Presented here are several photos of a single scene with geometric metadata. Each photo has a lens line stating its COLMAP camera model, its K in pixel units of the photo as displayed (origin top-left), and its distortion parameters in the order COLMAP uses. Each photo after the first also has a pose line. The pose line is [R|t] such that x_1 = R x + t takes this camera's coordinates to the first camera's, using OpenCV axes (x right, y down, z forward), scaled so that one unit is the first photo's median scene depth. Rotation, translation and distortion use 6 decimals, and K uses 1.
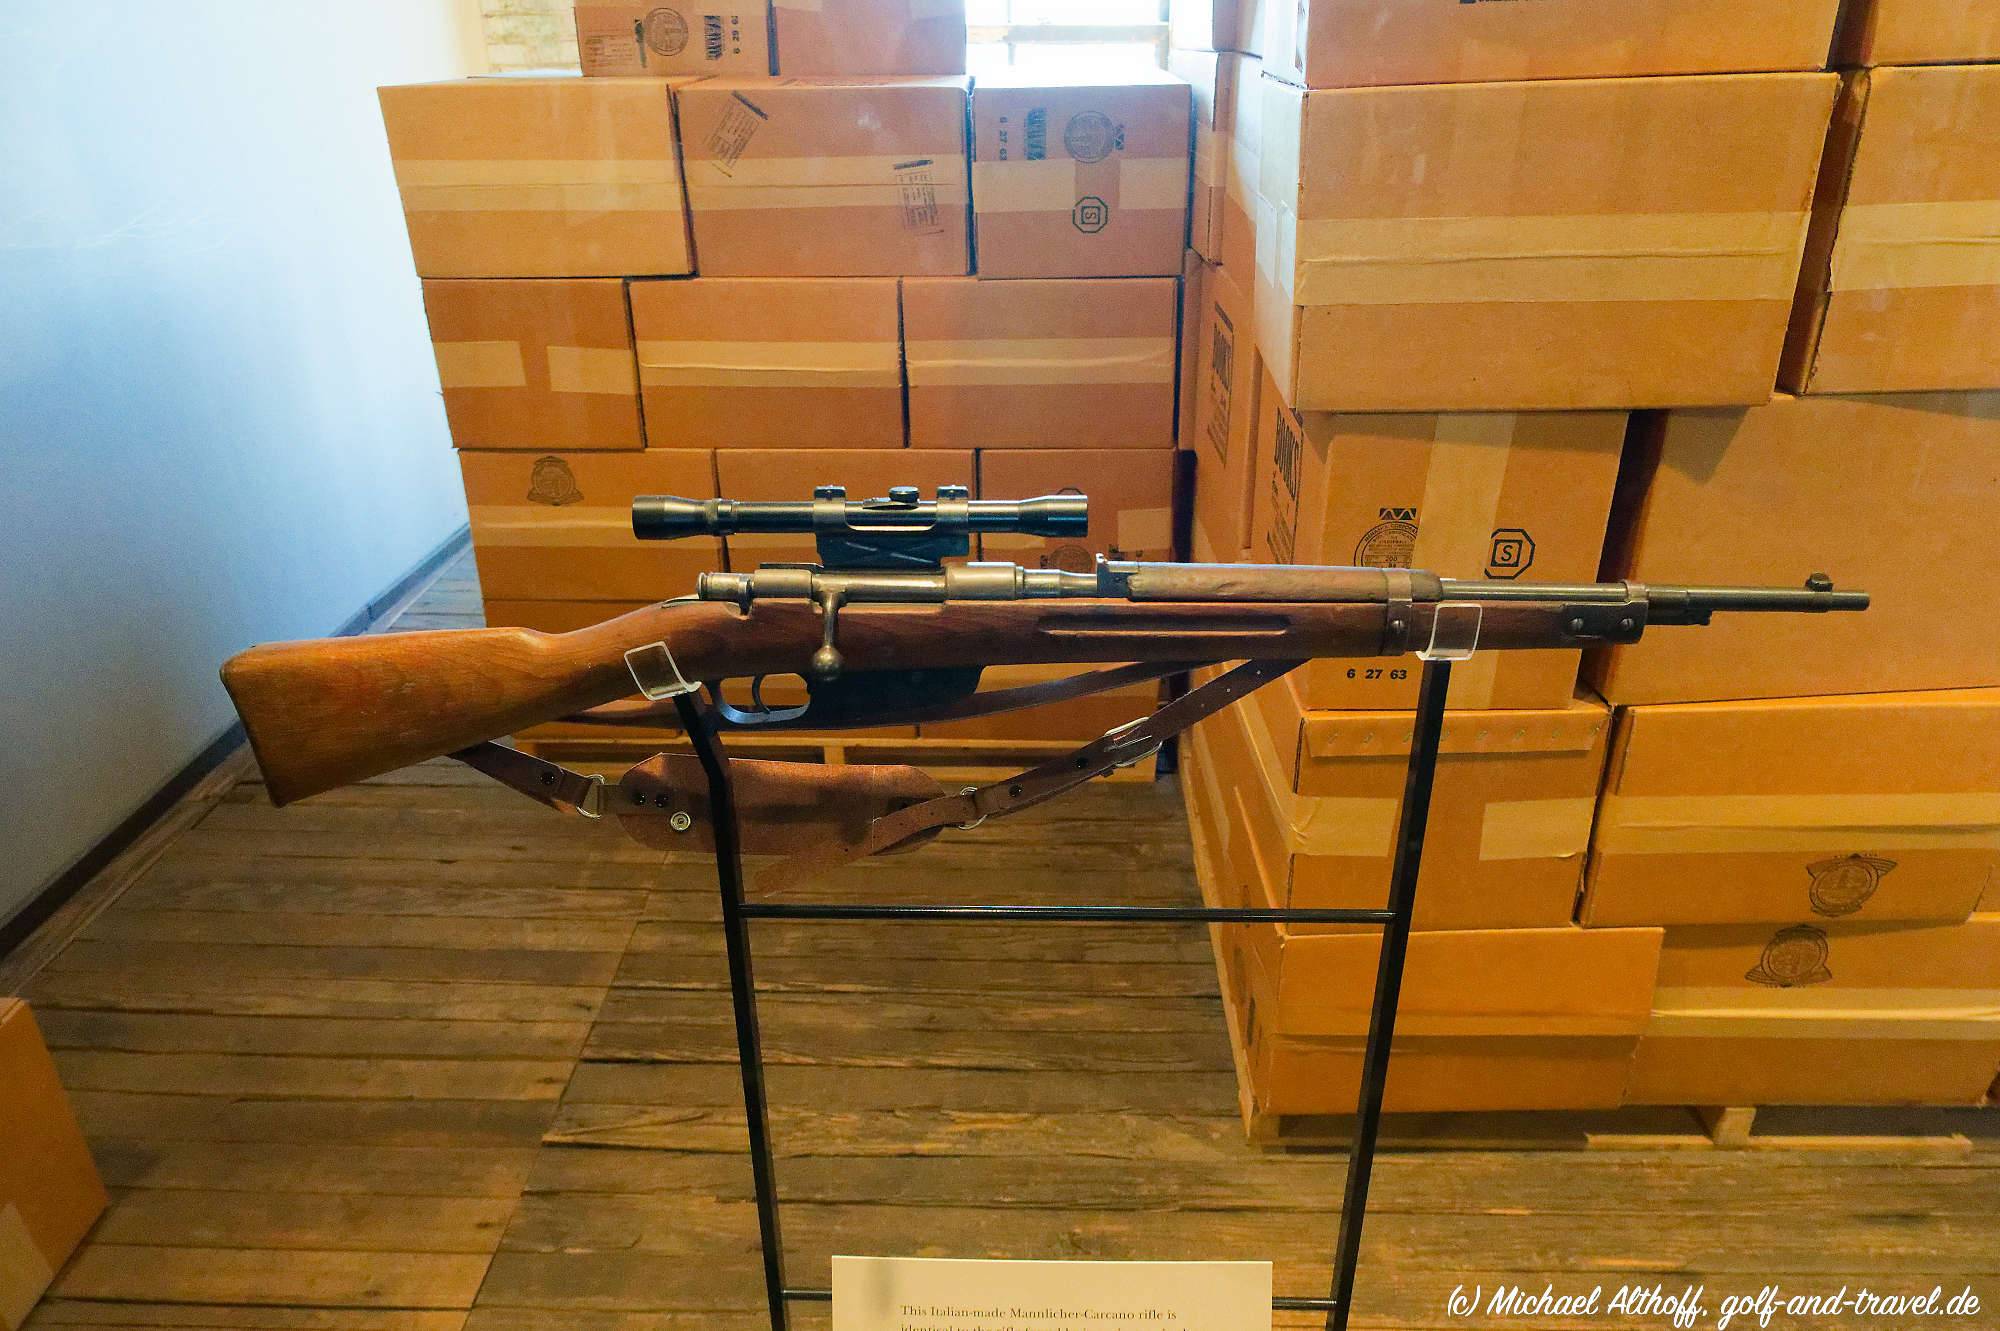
lens RADIAL K [[1346.4, 0, 1002.0], [0, 1346.4, 664.4], [0, 0, 1]] dist [-0.004615, 0.002201]
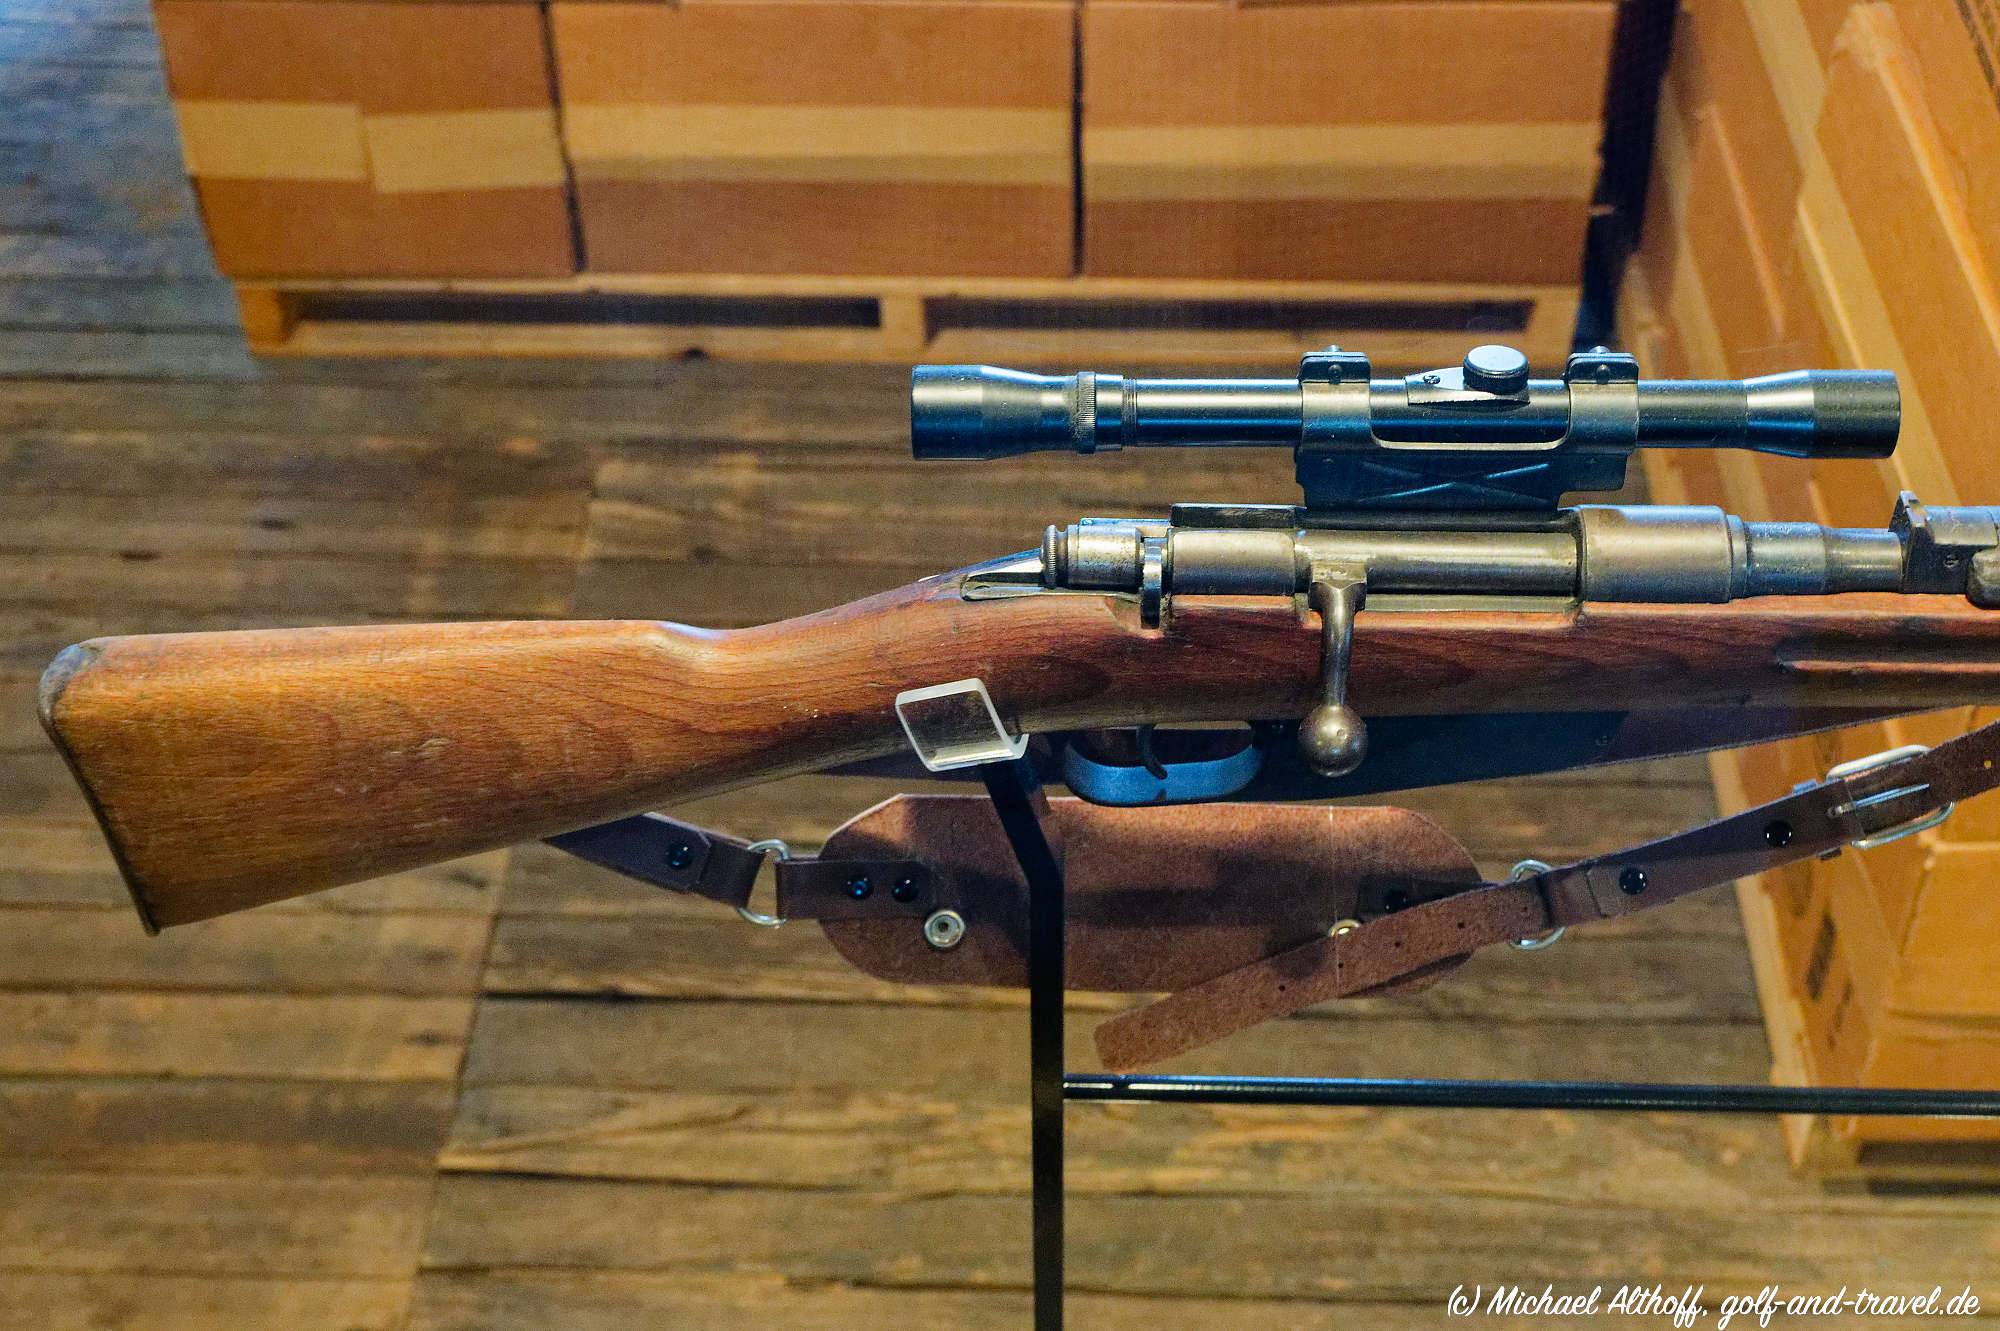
lens RADIAL K [[2781.9, 0, 998.9], [0, 2781.9, 666.3], [0, 0, 1]] dist [0.005359, 0.000000]
pose [[0.999943, 0.002647, -0.010355, -0.115431], [0.000570, 0.954253, 0.298999, -0.155304], [0.010673, -0.298988, 0.954197, 0.030247]]
